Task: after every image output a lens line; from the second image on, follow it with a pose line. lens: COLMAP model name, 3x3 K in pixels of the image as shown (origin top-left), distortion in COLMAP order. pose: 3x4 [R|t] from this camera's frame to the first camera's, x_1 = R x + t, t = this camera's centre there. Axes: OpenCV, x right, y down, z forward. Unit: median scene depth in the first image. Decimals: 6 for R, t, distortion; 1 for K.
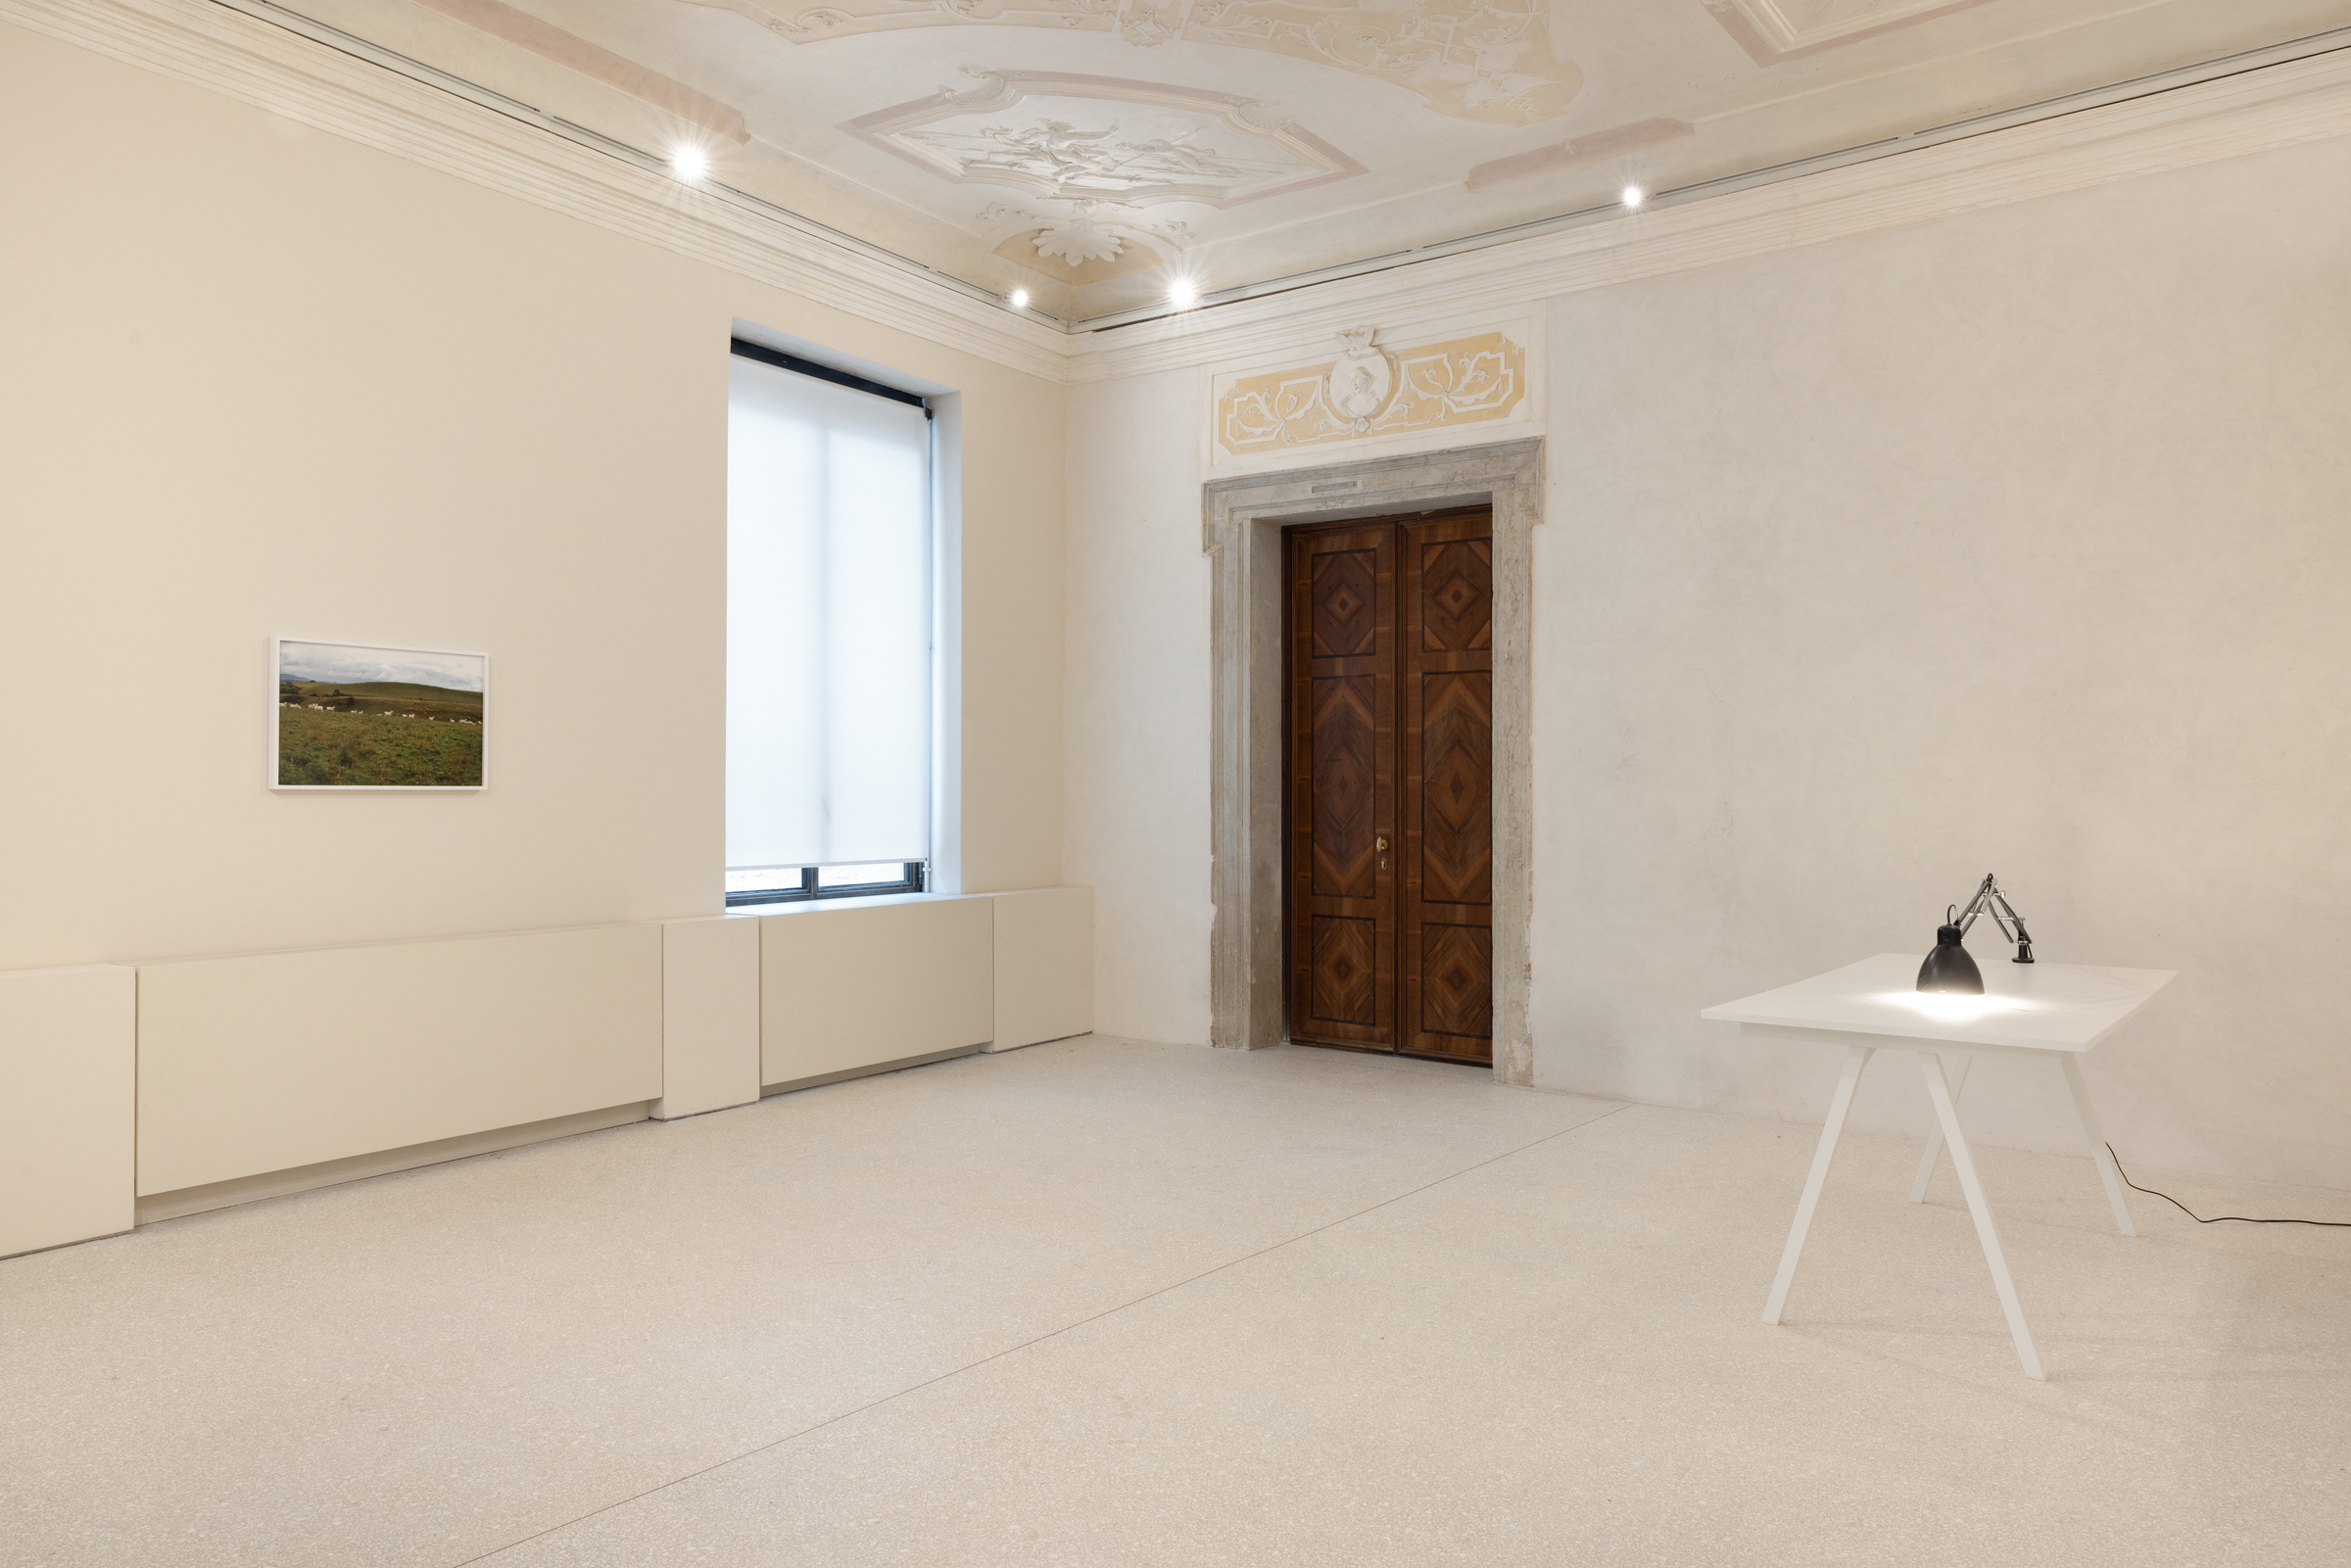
lens RADIAL K [[1588.3, 0, 1176.5], [0, 1588.3, 778.6], [0, 0, 1]] dist [-0.004168, -0.001996]
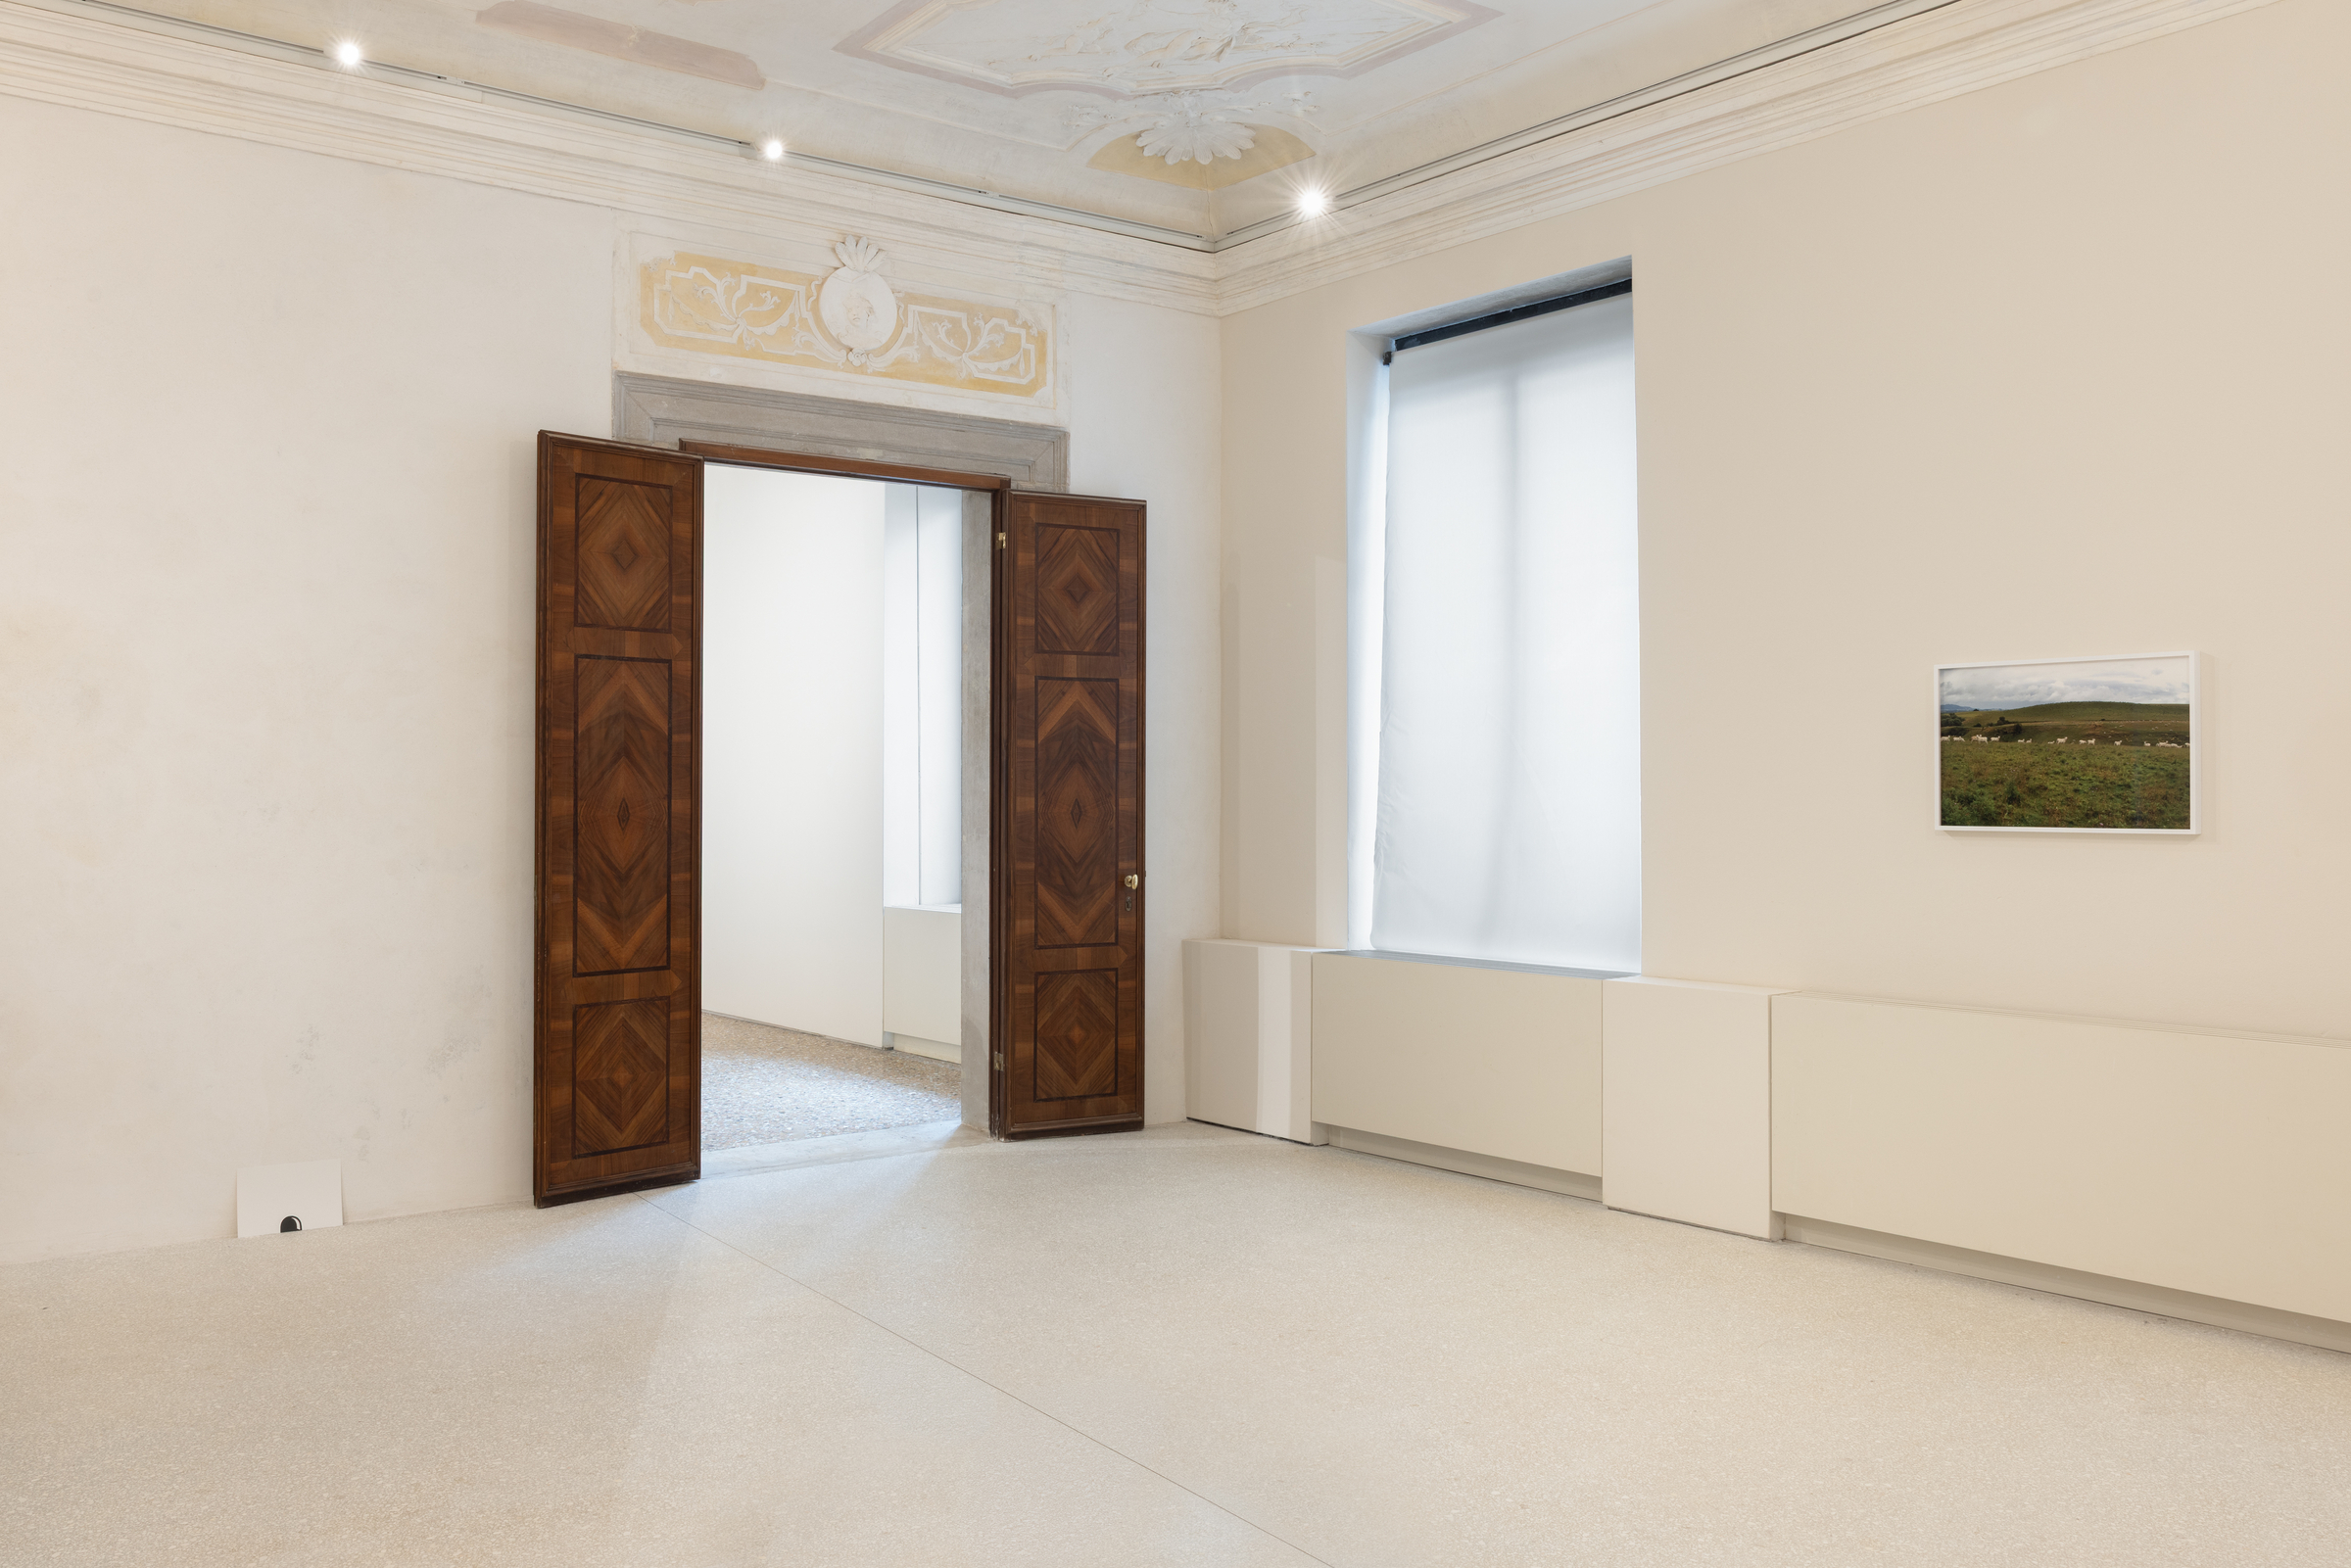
lens RADIAL K [[1739.4, 0, 1177.2], [0, 1739.4, 795.4], [0, 0, 1]] dist [0.007665, 0.002020]
pose [[-0.240291, -0.008823, -0.970661, 0.505735], [0.000627, 0.999957, -0.009245, -0.004152], [0.970701, -0.002830, -0.240275, 0.779063]]
